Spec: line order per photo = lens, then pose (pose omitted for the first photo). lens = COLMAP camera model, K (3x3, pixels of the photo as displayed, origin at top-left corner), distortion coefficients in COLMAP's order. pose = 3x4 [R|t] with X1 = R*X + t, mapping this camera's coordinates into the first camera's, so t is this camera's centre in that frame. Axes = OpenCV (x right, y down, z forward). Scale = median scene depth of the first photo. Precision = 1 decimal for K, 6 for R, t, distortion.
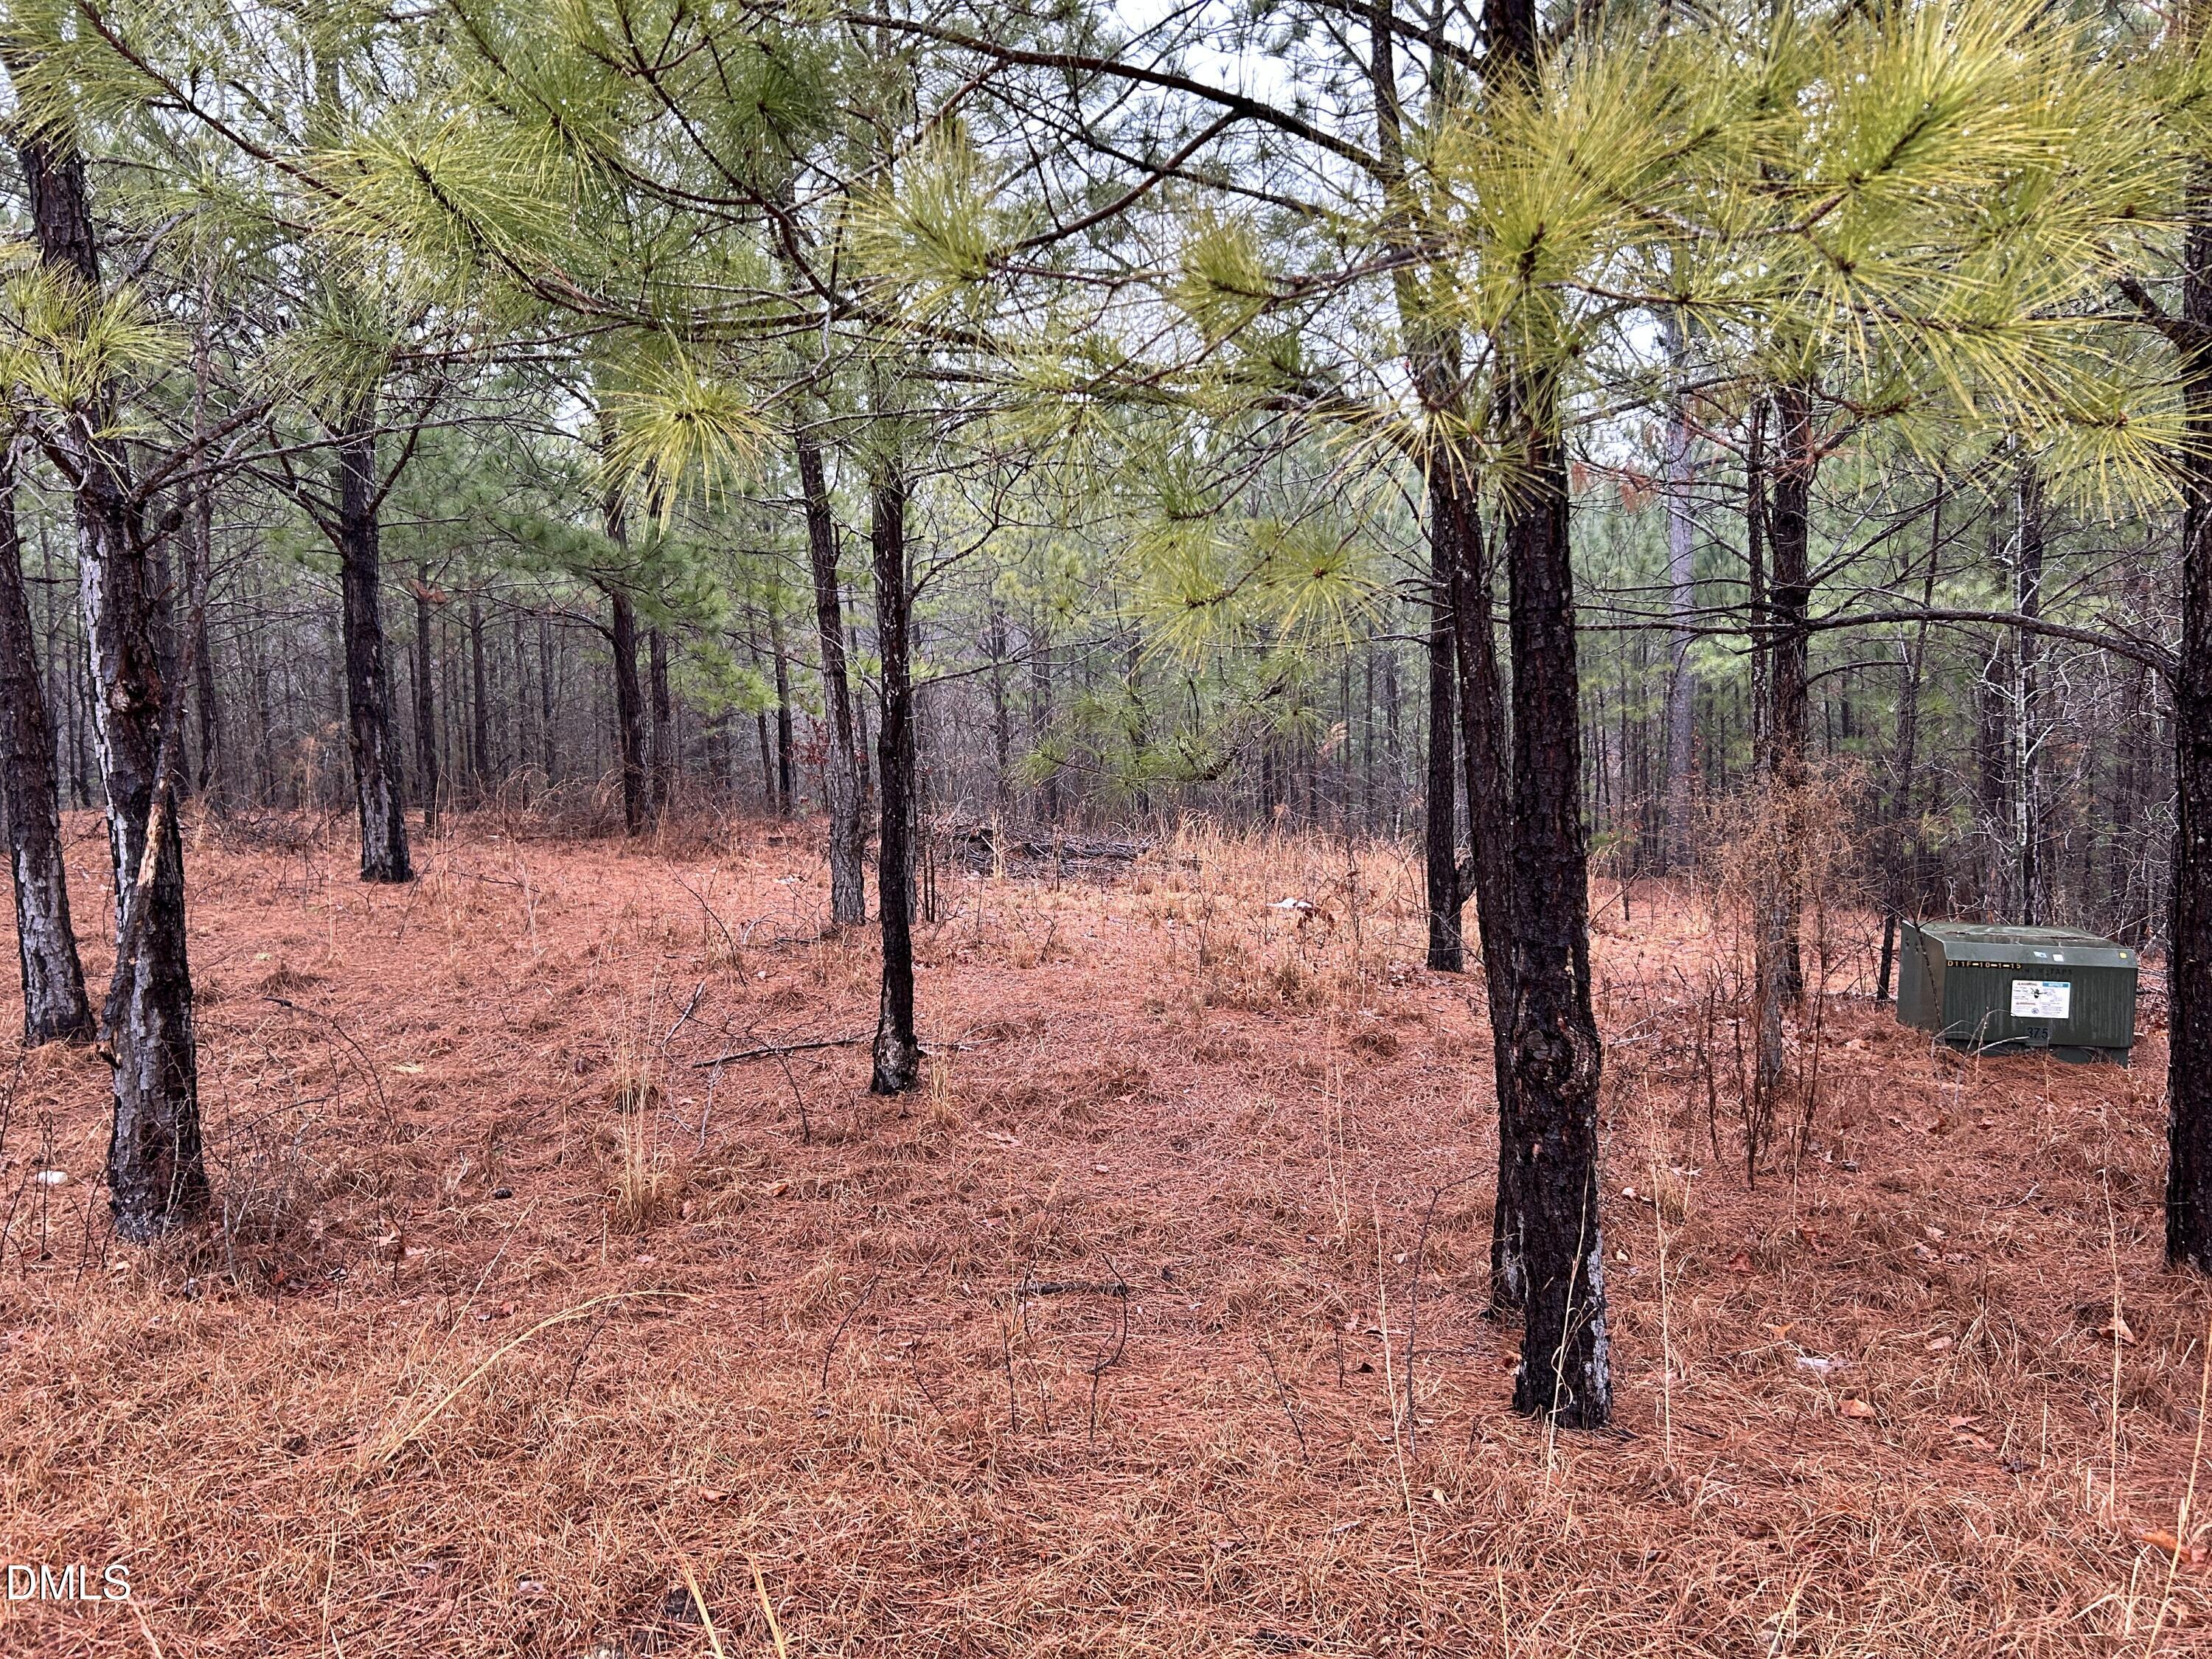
lens RADIAL K [[1830.4, 0, 1108.9], [0, 1830.4, 822.3], [0, 0, 1]] dist [0.062814, -0.092796]
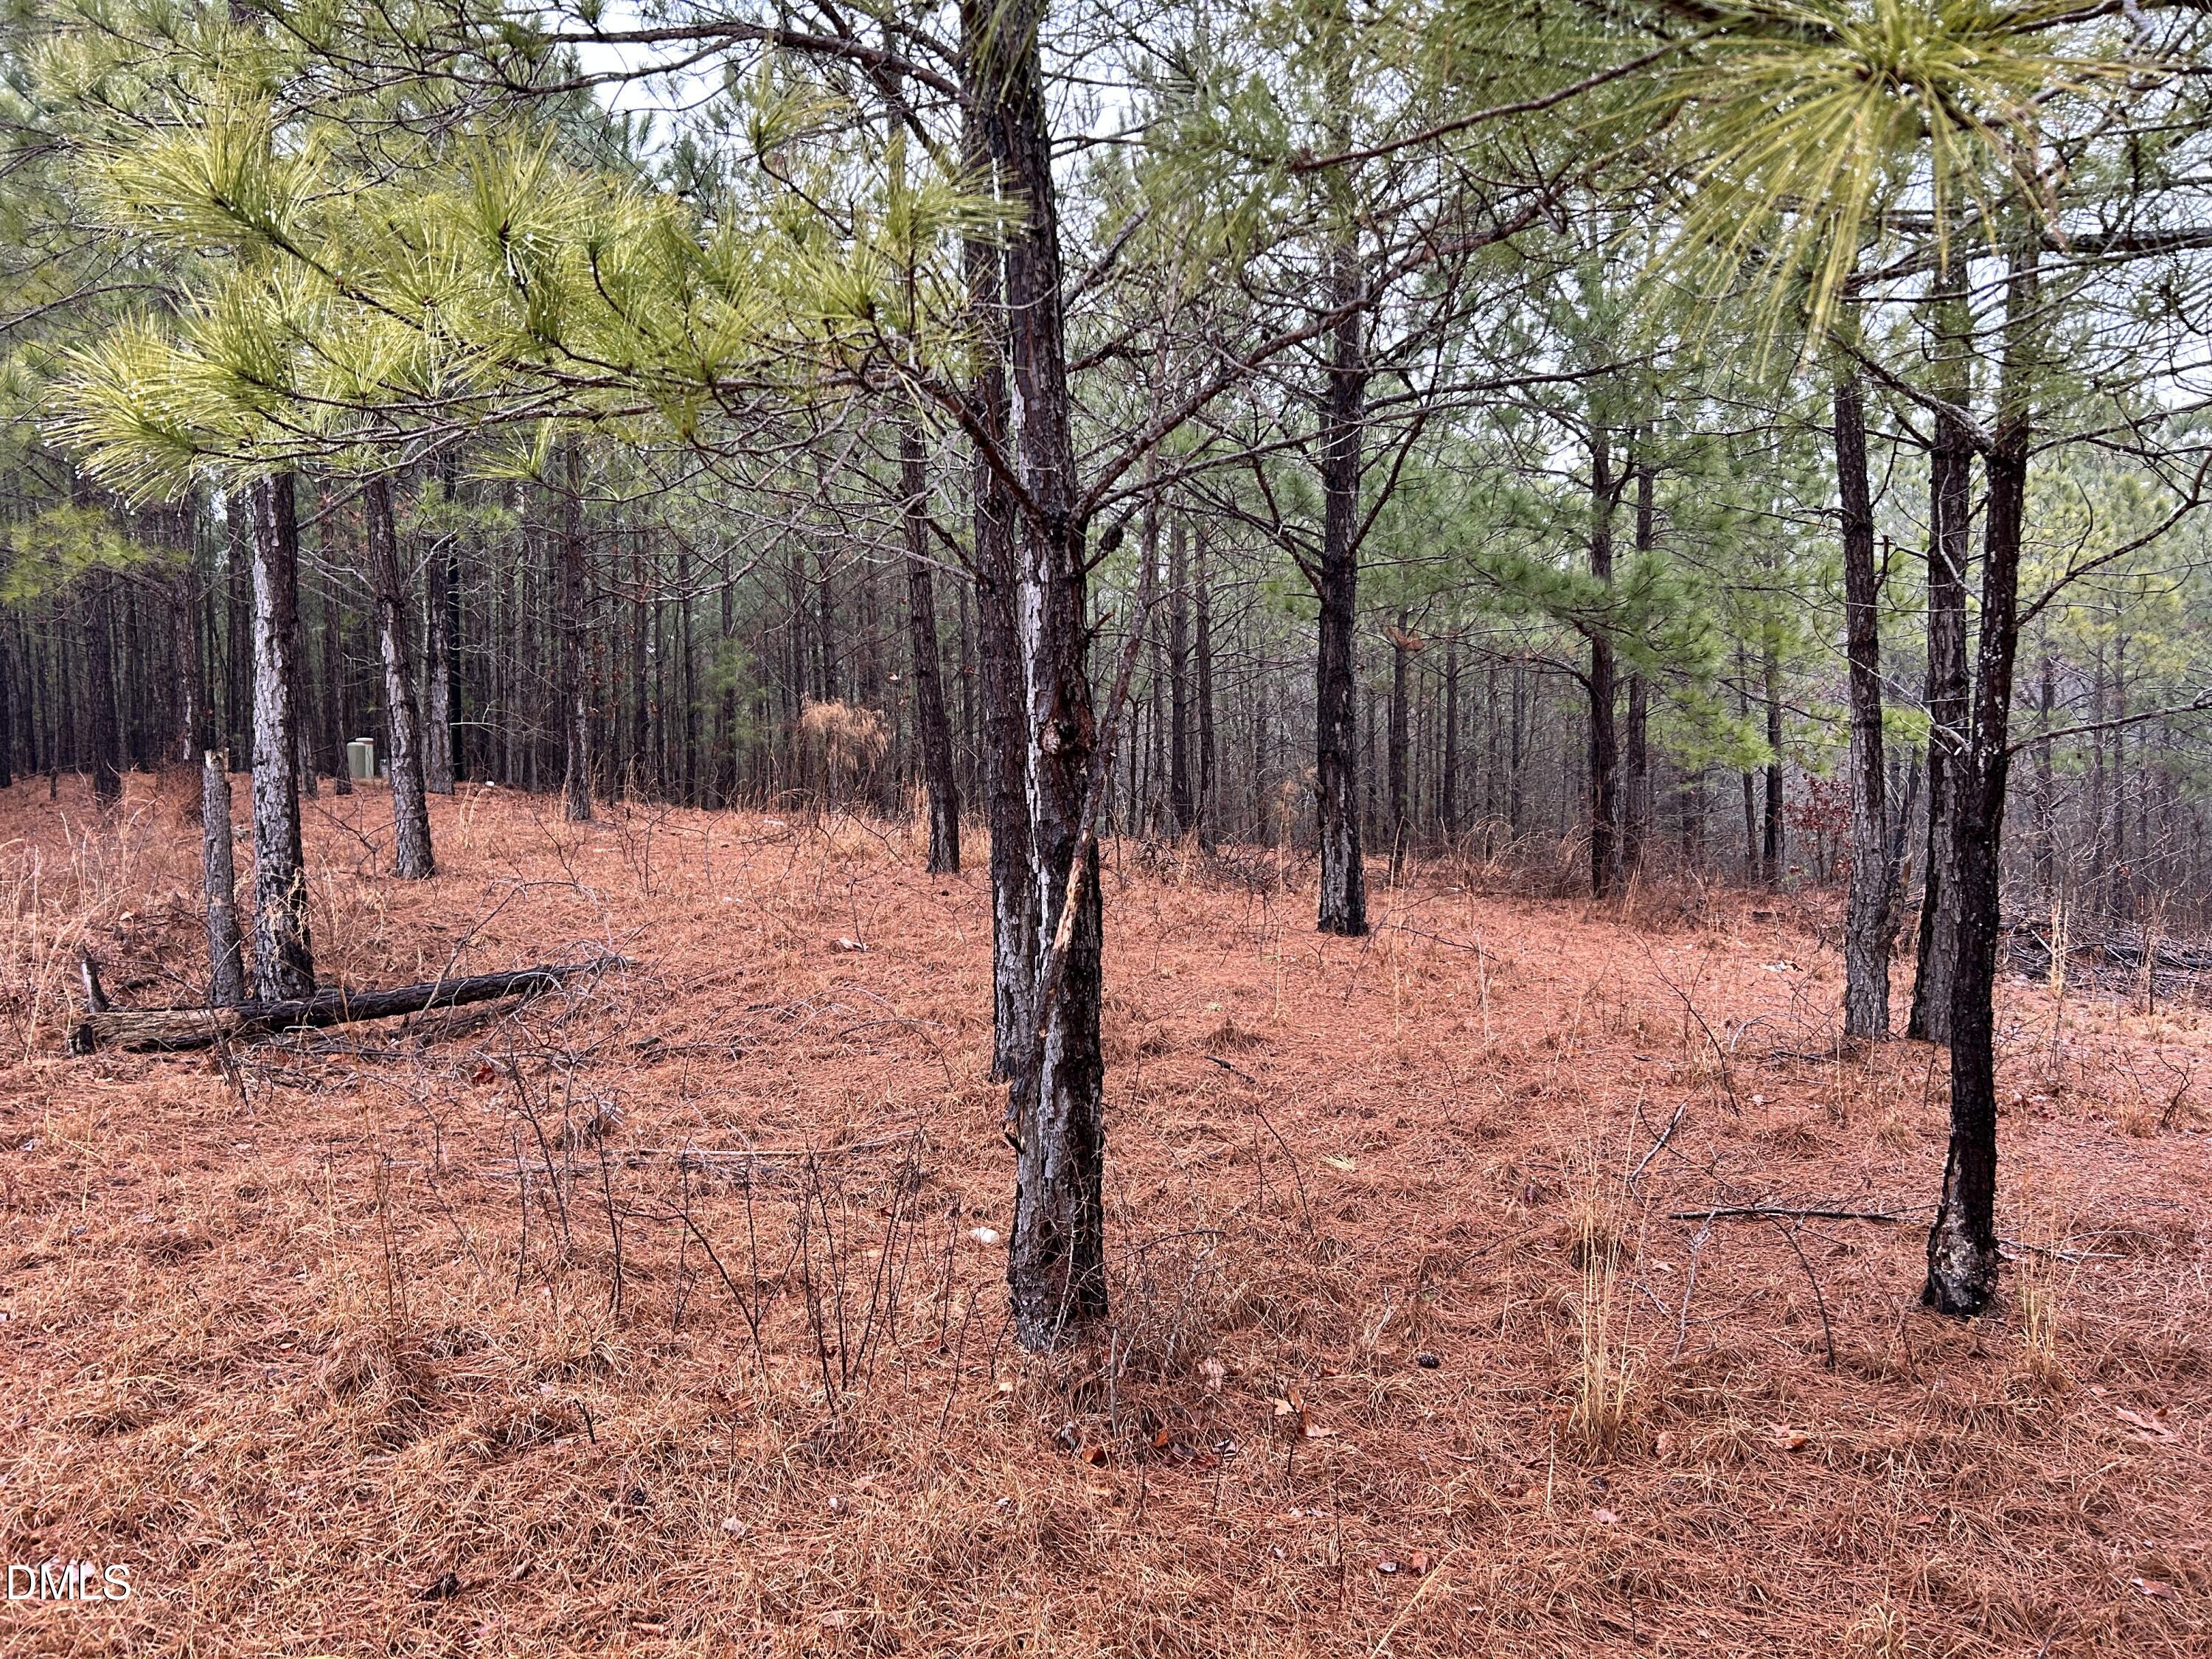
lens RADIAL K [[1830.4, 0, 1108.9], [0, 1830.4, 822.3], [0, 0, 1]] dist [0.062814, -0.092796]
pose [[0.870272, 0.044917, -0.490519, -0.047110], [-0.058458, 0.998214, -0.012309, -0.011294], [0.489090, 0.039387, 0.871343, 0.158026]]
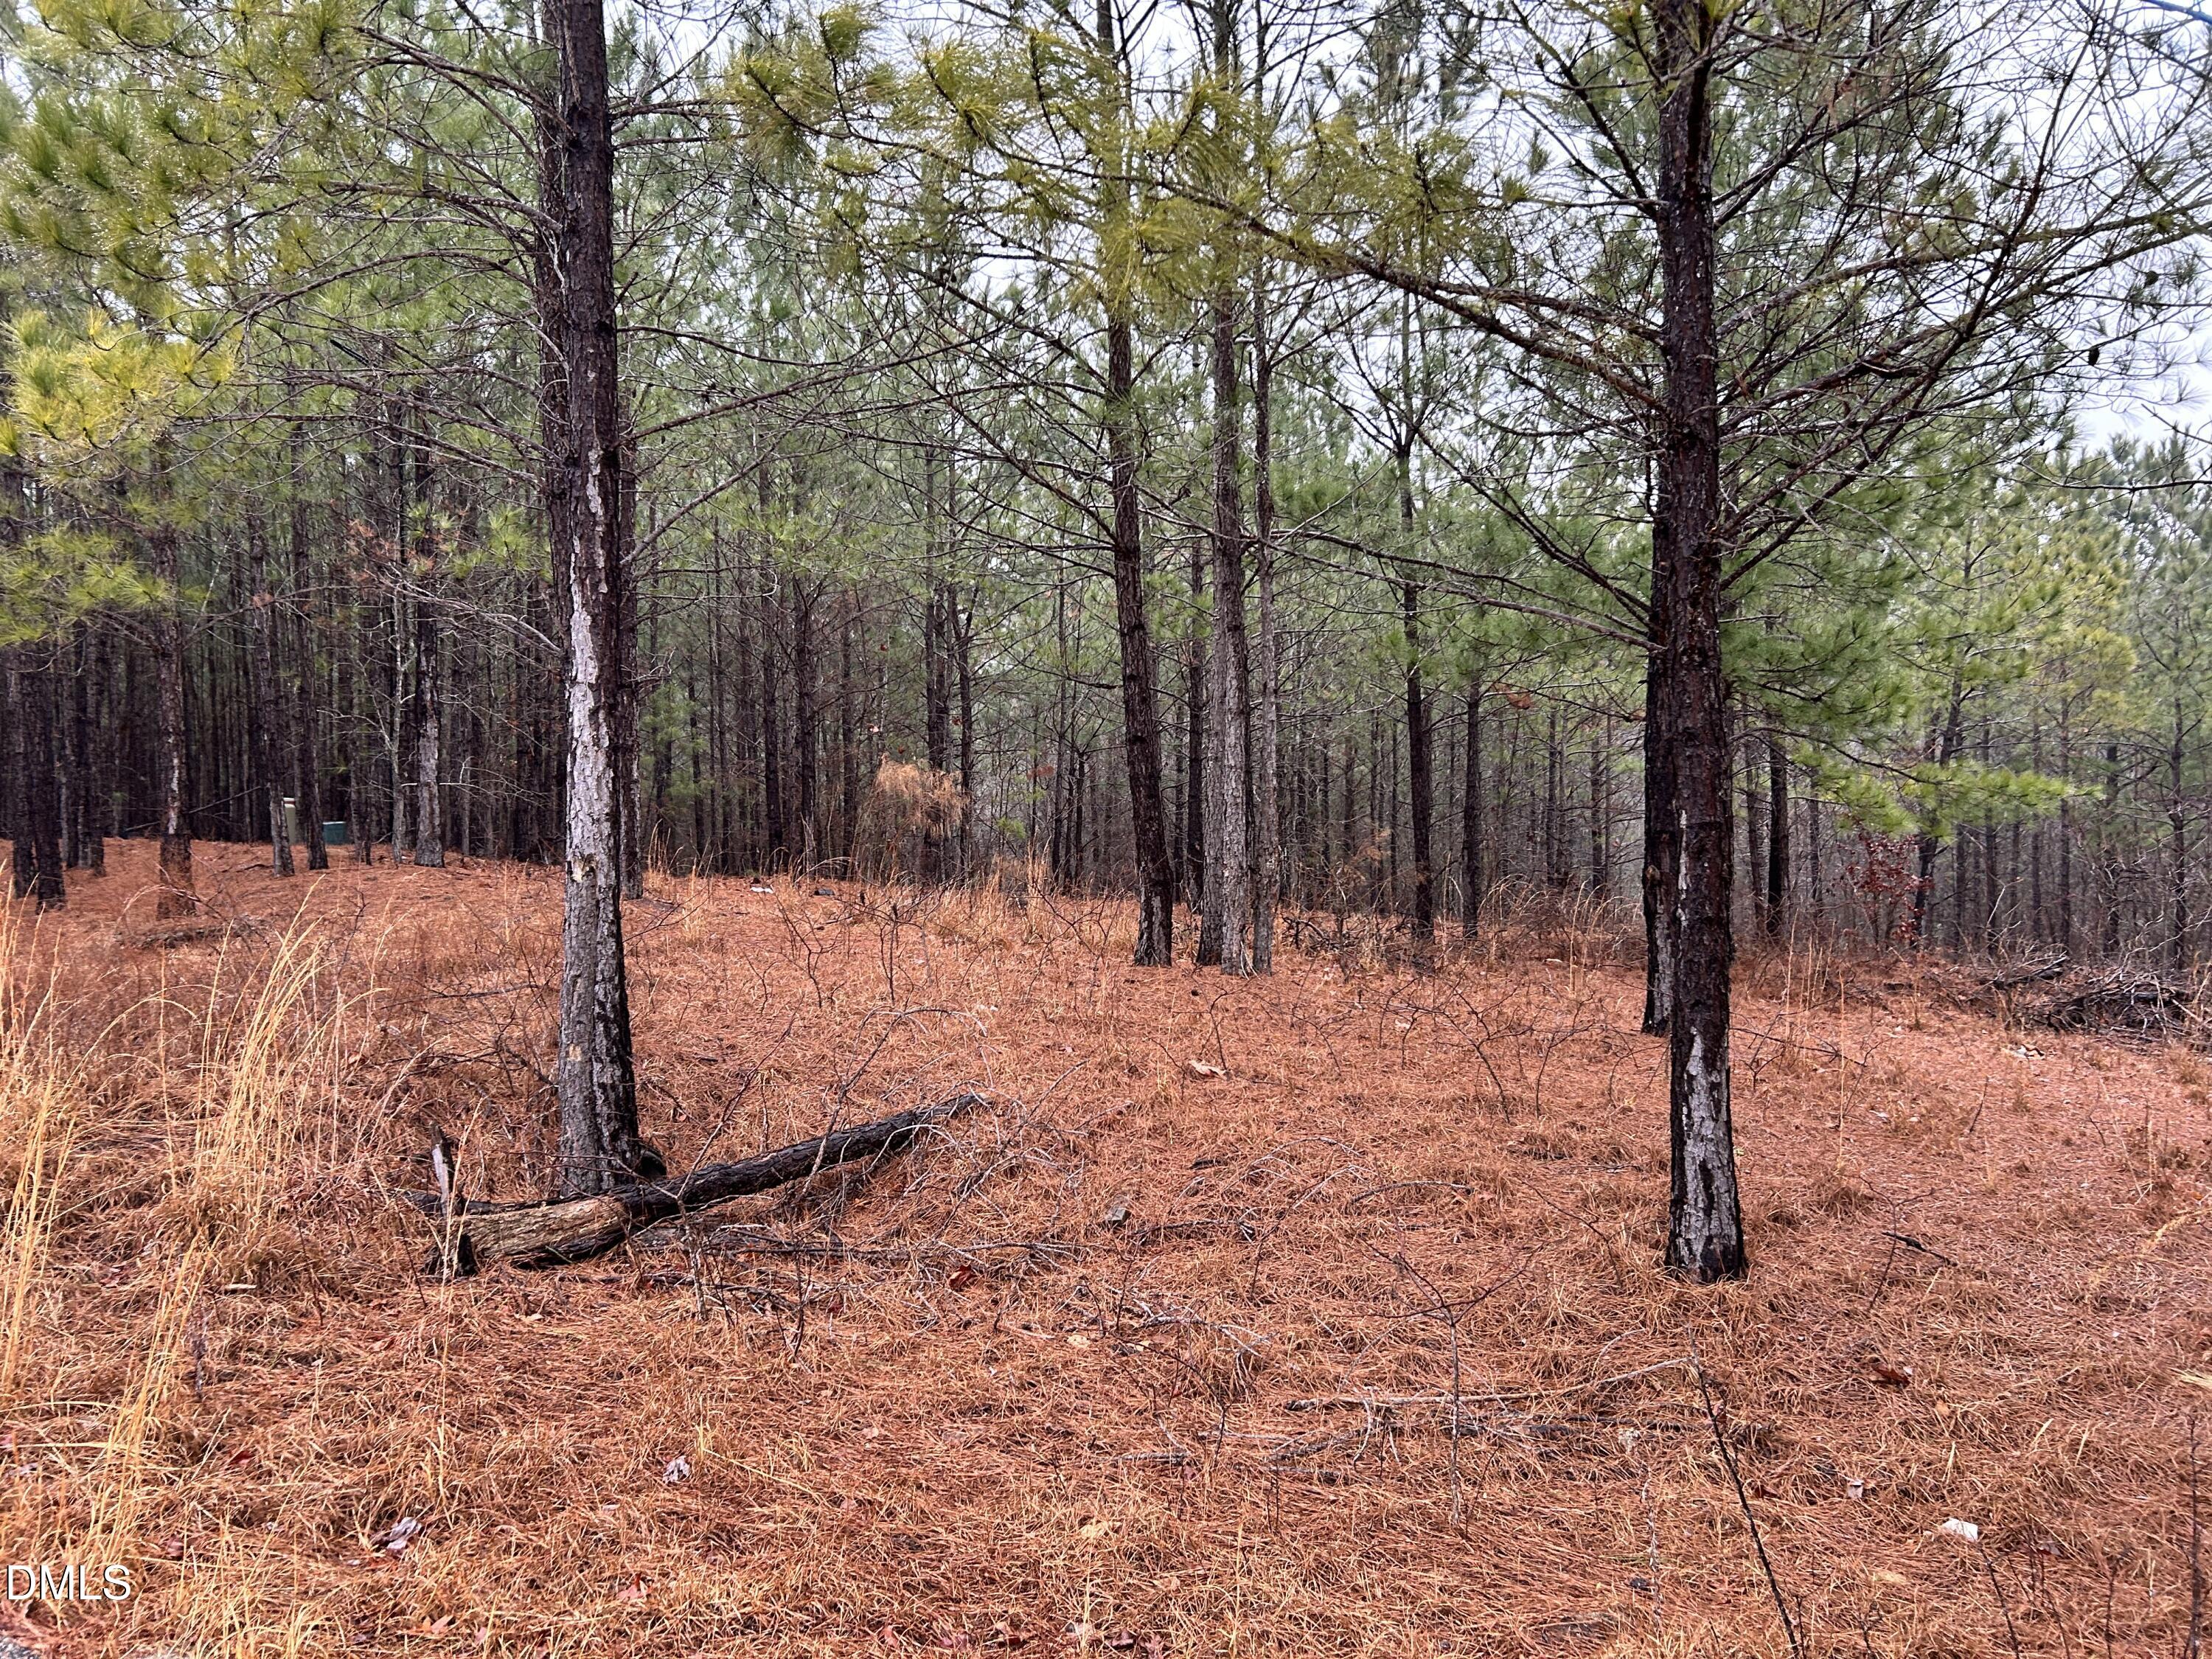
lens RADIAL K [[1830.4, 0, 1108.9], [0, 1830.4, 822.3], [0, 0, 1]] dist [0.062814, -0.092796]
pose [[0.928345, 0.031904, -0.370348, -0.535771], [-0.050775, 0.997855, -0.041315, -0.031342], [0.368235, 0.057159, 0.927974, 0.161759]]
